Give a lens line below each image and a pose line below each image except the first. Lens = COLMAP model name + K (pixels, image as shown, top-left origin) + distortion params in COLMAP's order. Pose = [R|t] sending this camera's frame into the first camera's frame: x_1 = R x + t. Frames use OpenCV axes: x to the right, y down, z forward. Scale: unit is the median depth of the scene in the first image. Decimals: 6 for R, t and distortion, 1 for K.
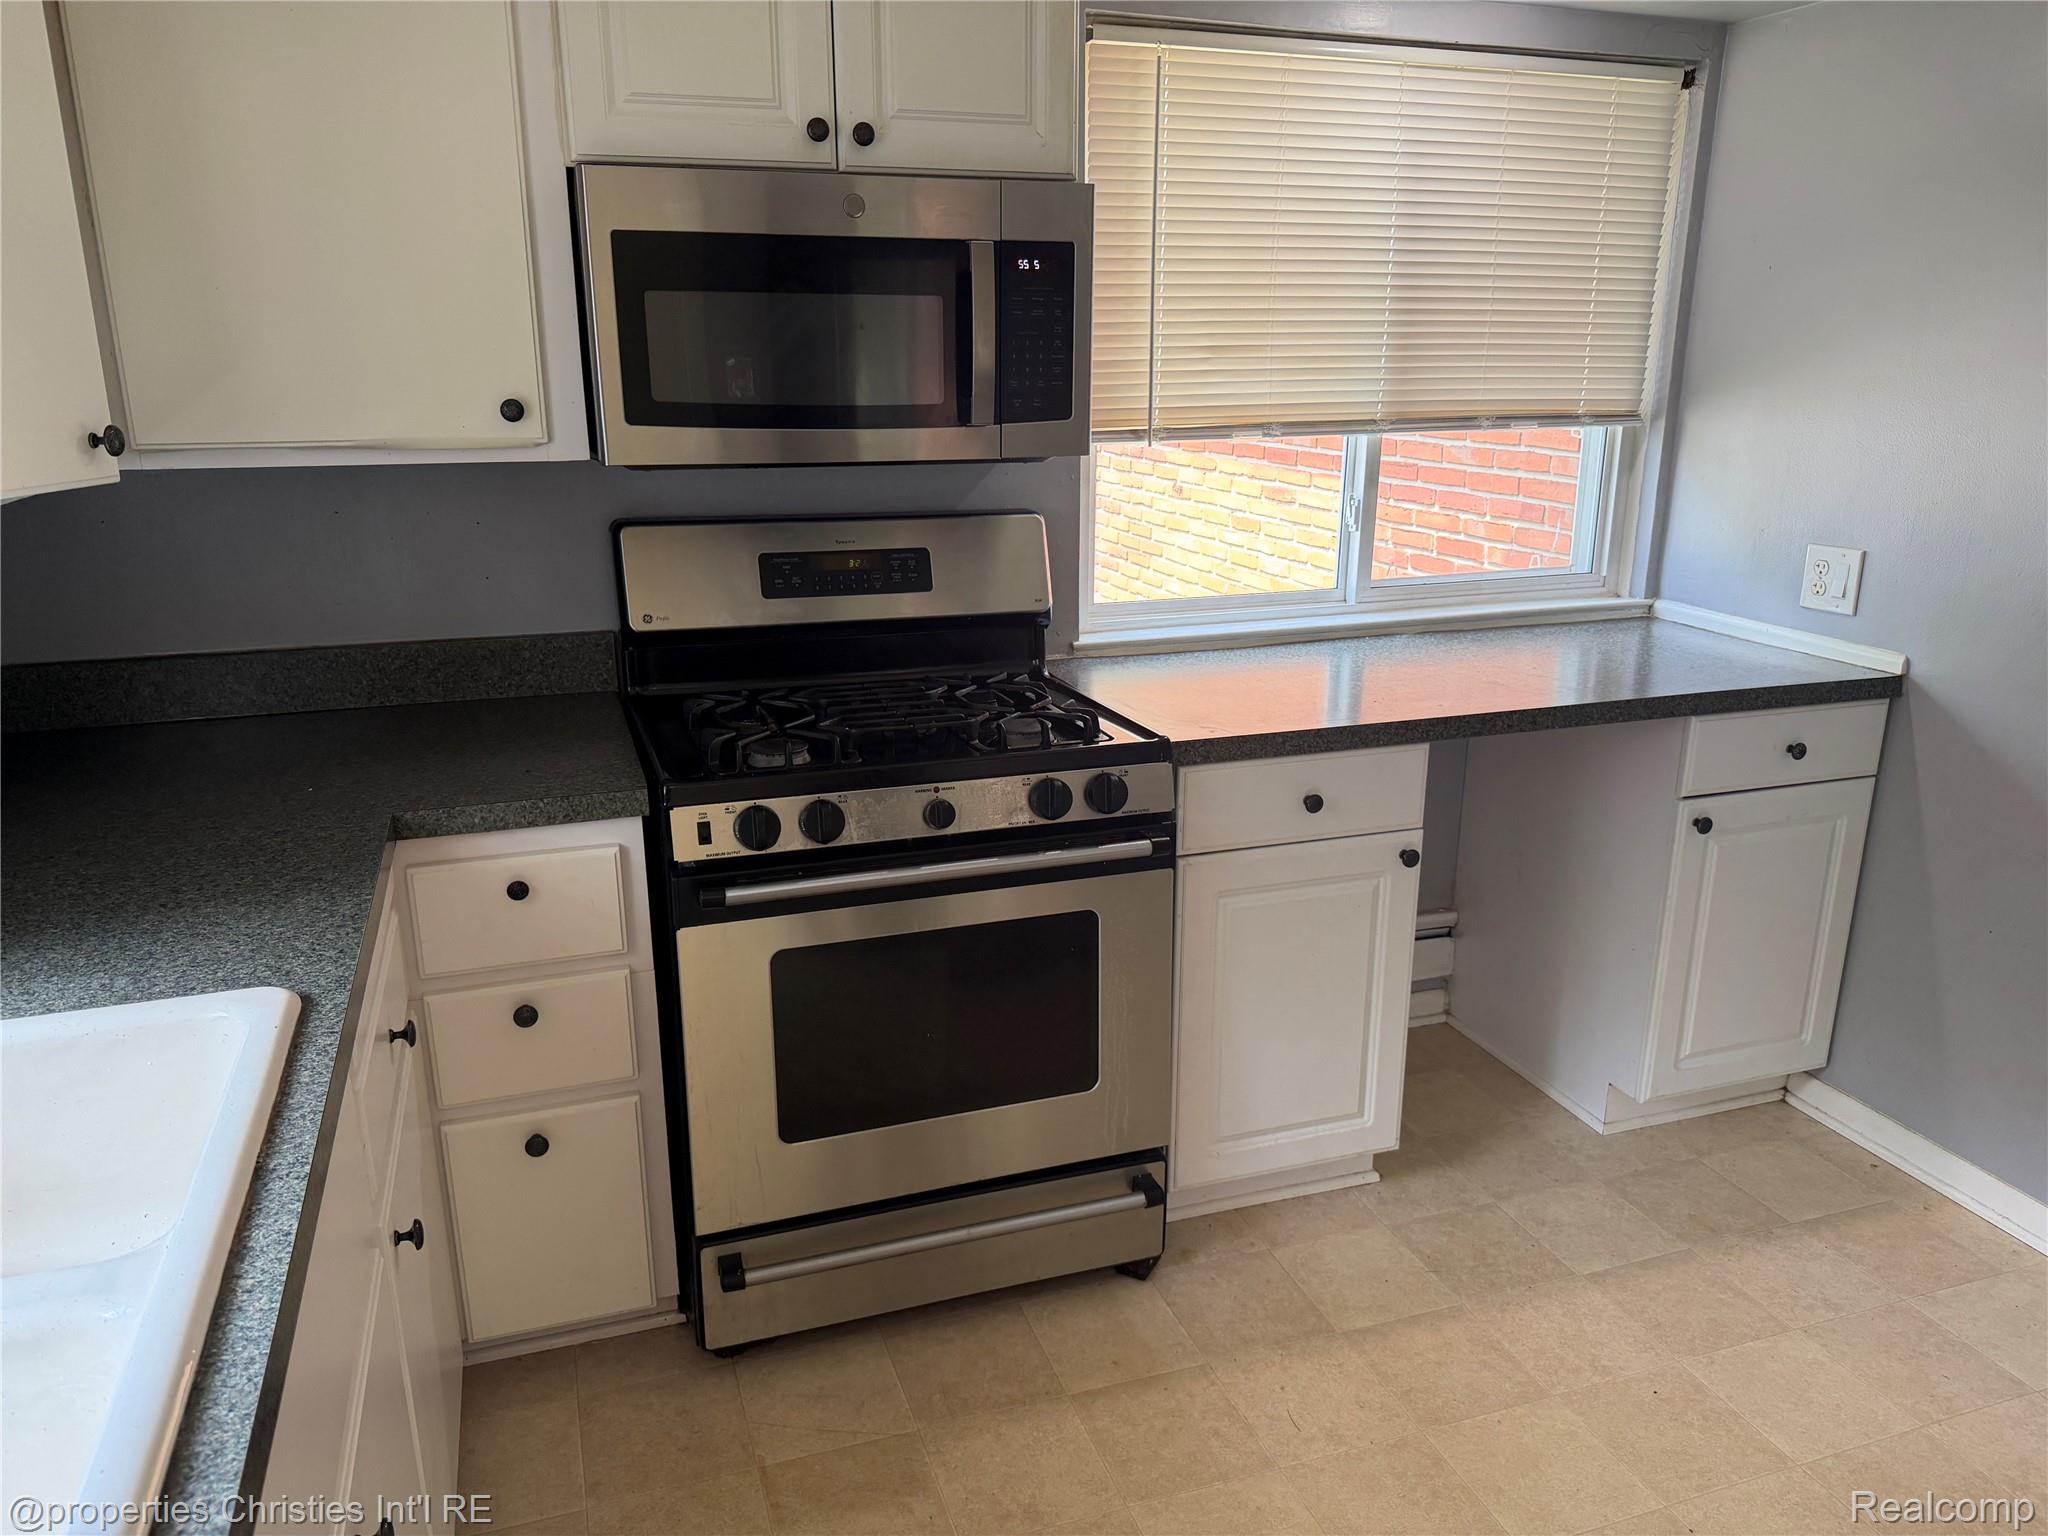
lens RADIAL K [[1442.9, 0, 1026.3], [0, 1442.9, 776.1], [0, 0, 1]] dist [0.018476, -0.027817]
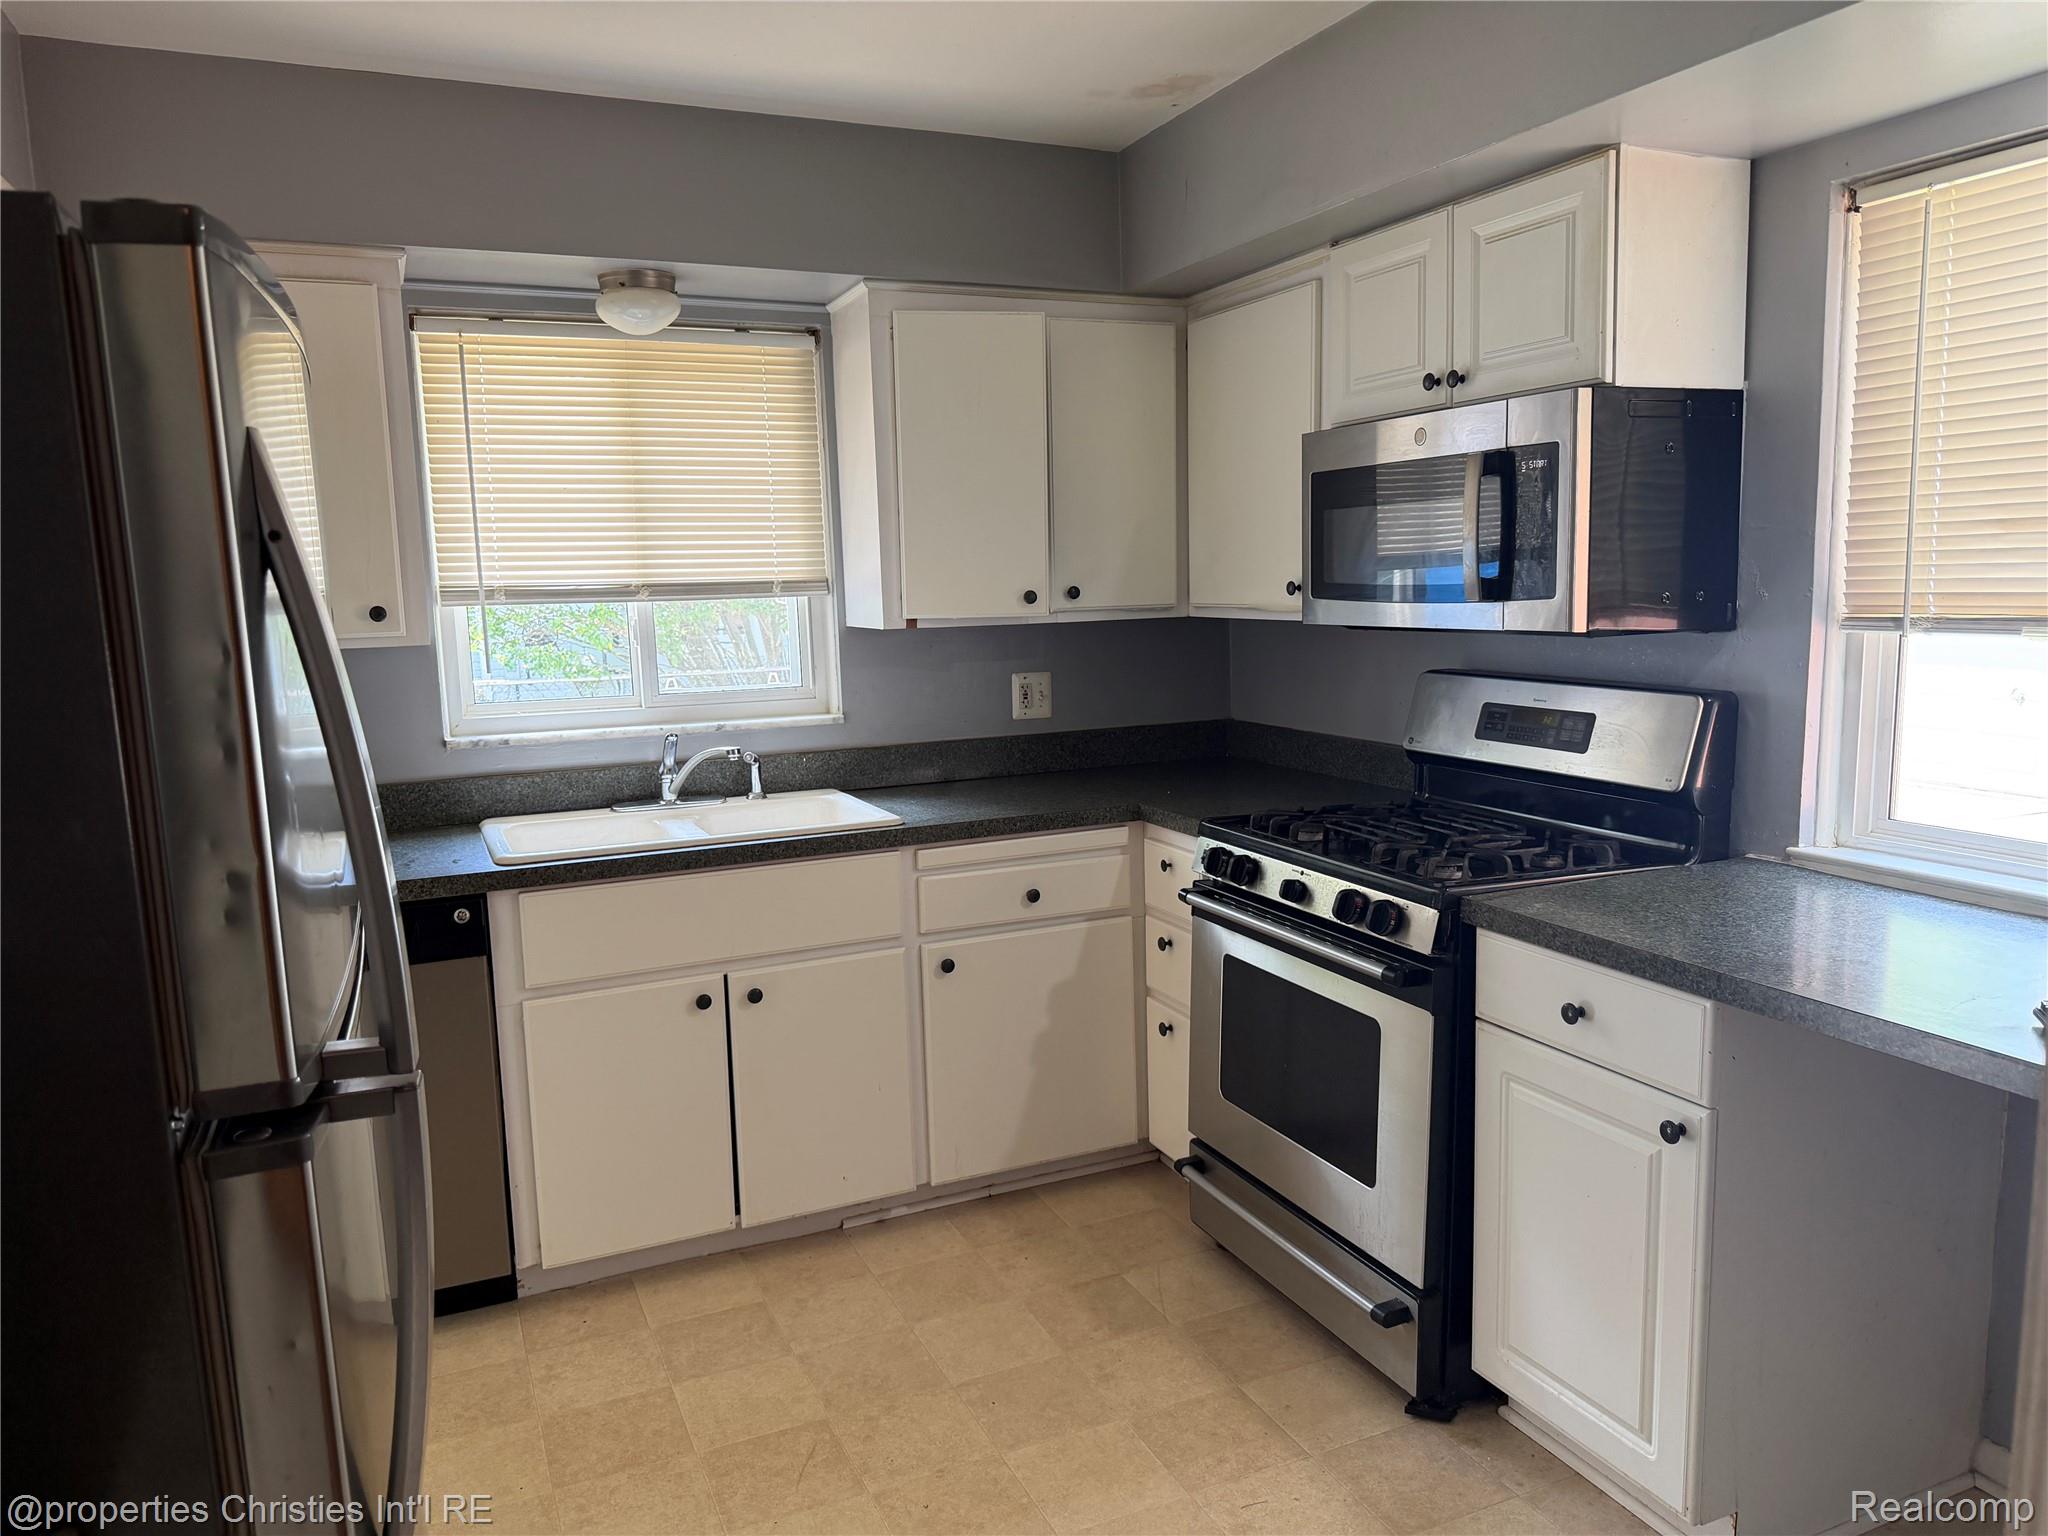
lens RADIAL K [[1442.9, 0, 1026.9], [0, 1442.9, 768.3], [0, 0, 1]] dist [0.018476, -0.027817]
pose [[0.081342, 0.132423, -0.987850, 1.108204], [-0.257413, 0.960299, 0.107534, -0.146833], [0.962872, 0.245539, 0.112200, 0.555215]]
